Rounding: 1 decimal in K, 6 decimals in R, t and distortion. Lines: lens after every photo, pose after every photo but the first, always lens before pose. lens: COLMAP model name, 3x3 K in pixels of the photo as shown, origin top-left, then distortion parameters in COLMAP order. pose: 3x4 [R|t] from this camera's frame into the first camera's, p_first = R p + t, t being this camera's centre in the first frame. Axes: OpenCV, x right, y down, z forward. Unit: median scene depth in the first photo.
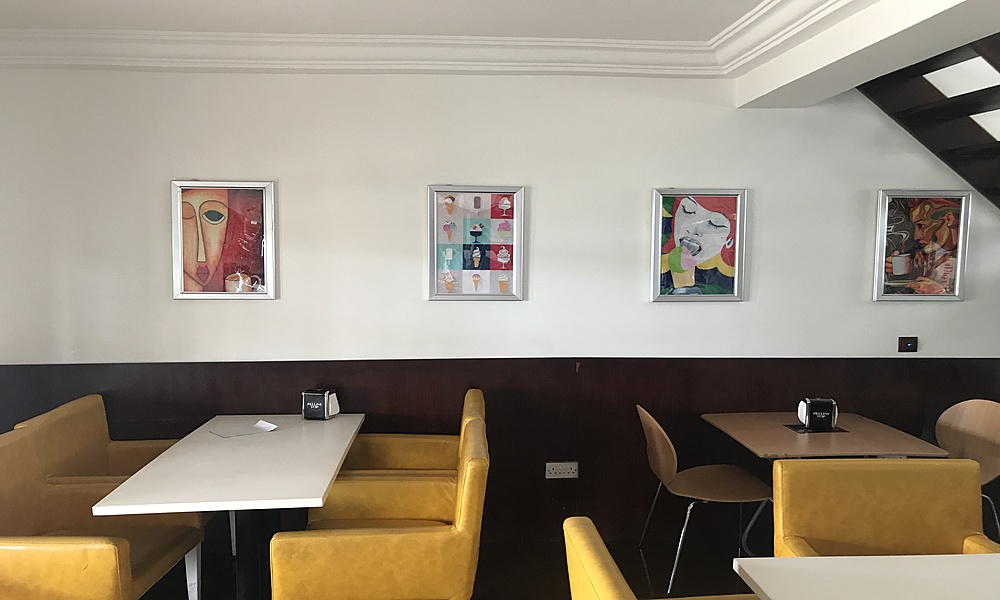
lens RADIAL K [[817.5, 0, 504.3], [0, 817.5, 309.4], [0, 0, 1]] dist [0.011881, -0.020834]
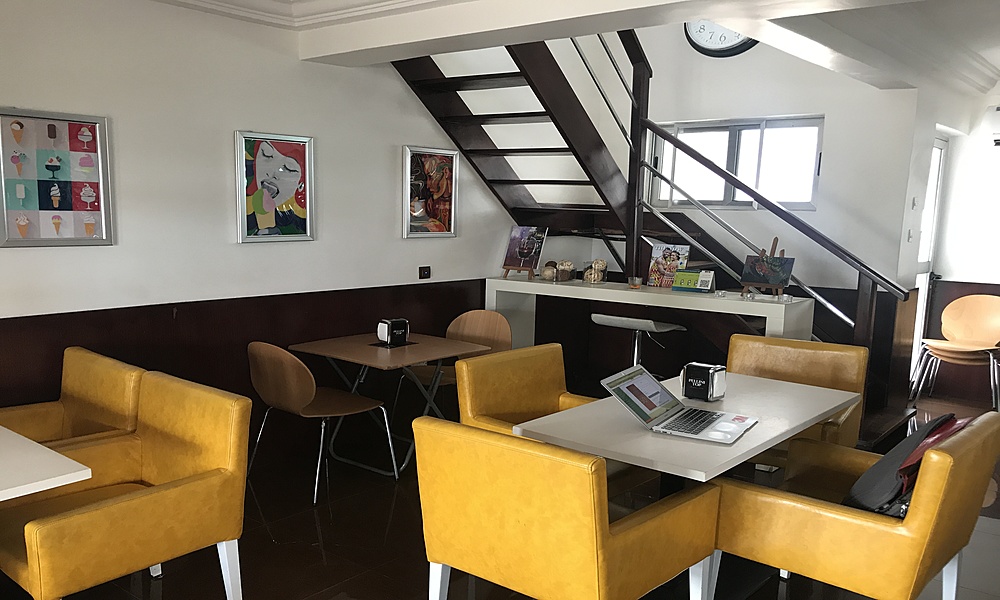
lens RADIAL K [[817.5, 0, 513.0], [0, 817.5, 331.9], [0, 0, 1]] dist [0.011881, -0.020834]
pose [[0.683899, -0.102271, 0.722373, -0.343404], [0.034802, 0.993572, 0.107717, 0.003072], [-0.728746, -0.048527, 0.683062, 0.045627]]
